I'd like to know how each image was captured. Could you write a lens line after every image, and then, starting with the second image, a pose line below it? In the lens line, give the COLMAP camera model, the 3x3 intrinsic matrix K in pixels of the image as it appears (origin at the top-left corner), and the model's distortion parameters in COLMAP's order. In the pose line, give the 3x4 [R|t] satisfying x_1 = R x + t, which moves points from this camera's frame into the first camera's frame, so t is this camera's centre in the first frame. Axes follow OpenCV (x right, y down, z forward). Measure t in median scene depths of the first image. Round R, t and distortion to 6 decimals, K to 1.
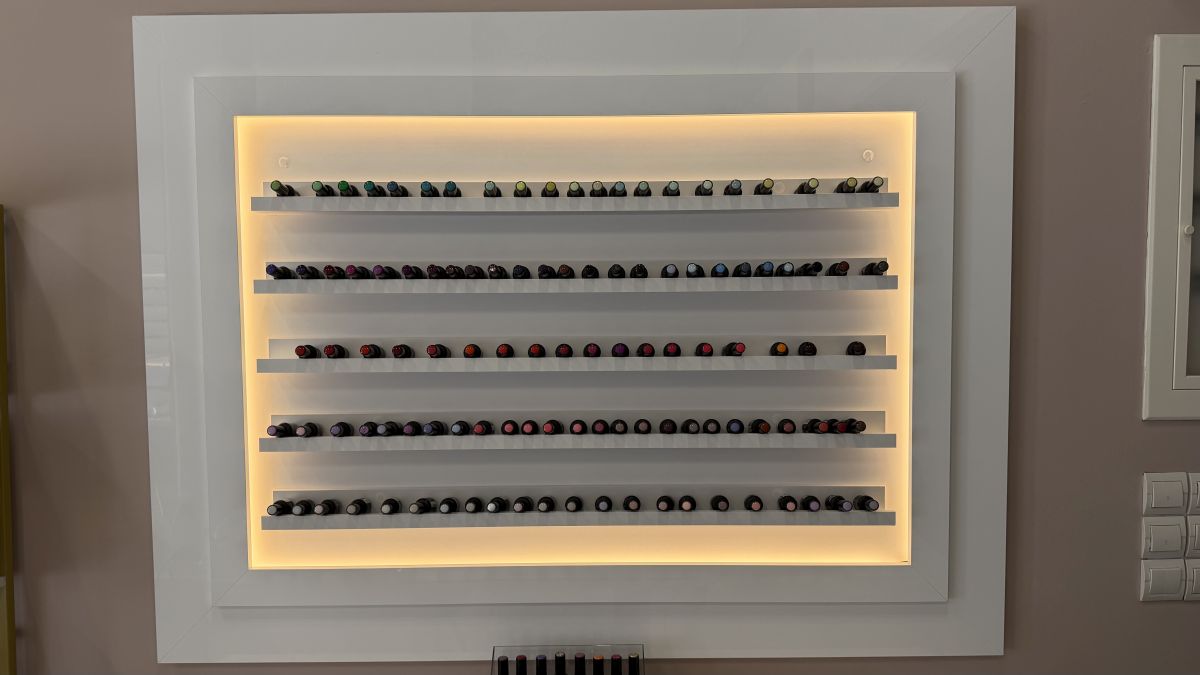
lens RADIAL K [[850.2, 0, 599.0], [0, 850.2, 347.0], [0, 0, 1]] dist [0.045963, -0.068683]
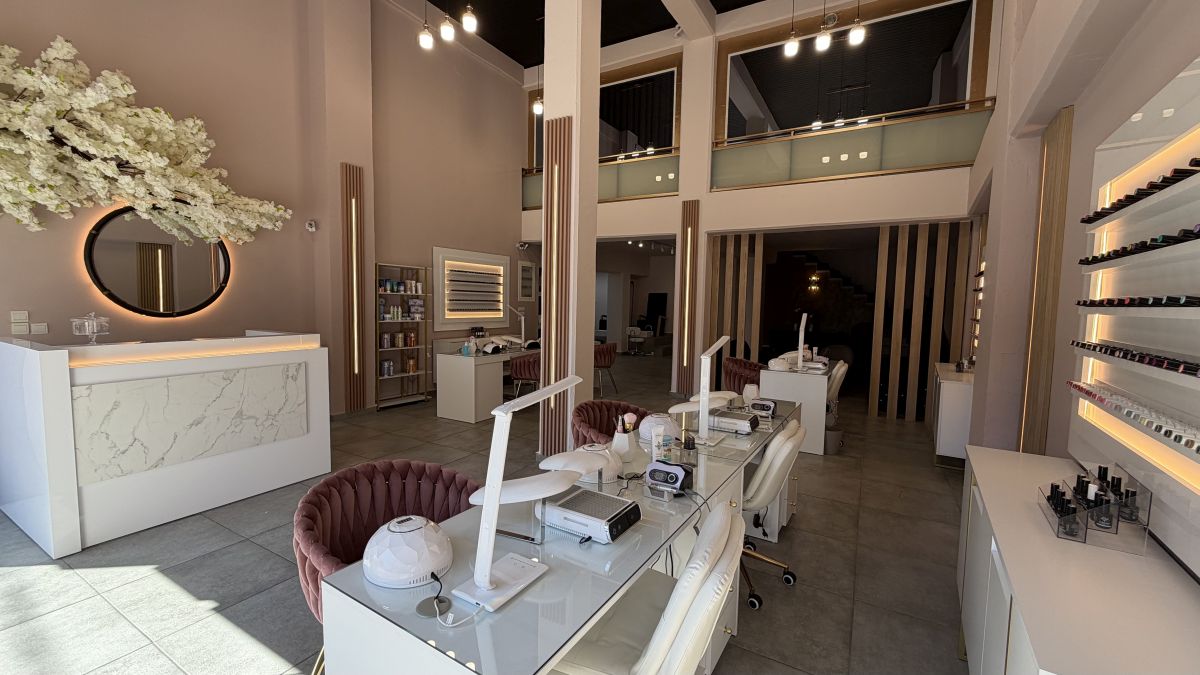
lens RADIAL K [[479.2, 0, 600.0], [0, 479.2, 337.5], [0, 0, 1]] dist [-0.000682, -0.000108]
pose [[0.501198, -0.043760, 0.864225, -3.561287], [0.020550, 0.999041, 0.038668, 0.303108], [-0.865088, -0.001621, 0.501617, -2.472936]]
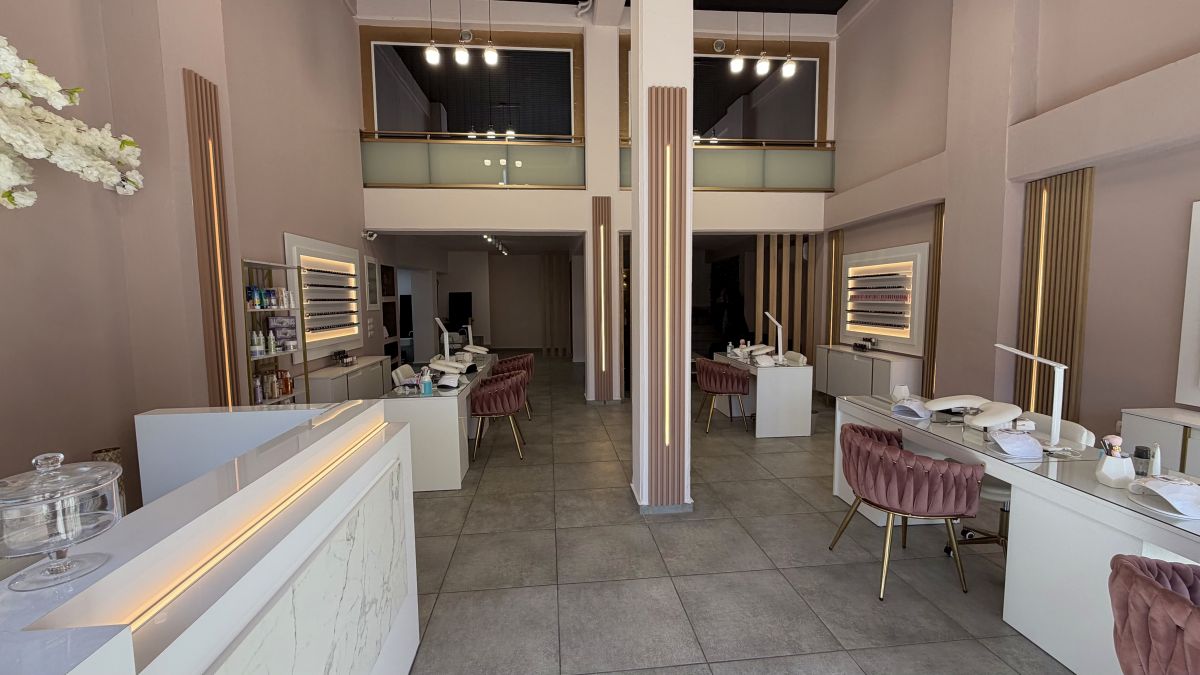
lens RADIAL K [[470.1, 0, 594.5], [0, 470.1, 338.1], [0, 0, 1]] dist [0.000001, -0.017696]
pose [[-0.097585, -0.074705, 0.992419, -3.428361], [0.066470, 0.994463, 0.081395, 0.122513], [-0.993005, 0.073909, -0.092079, -0.473281]]
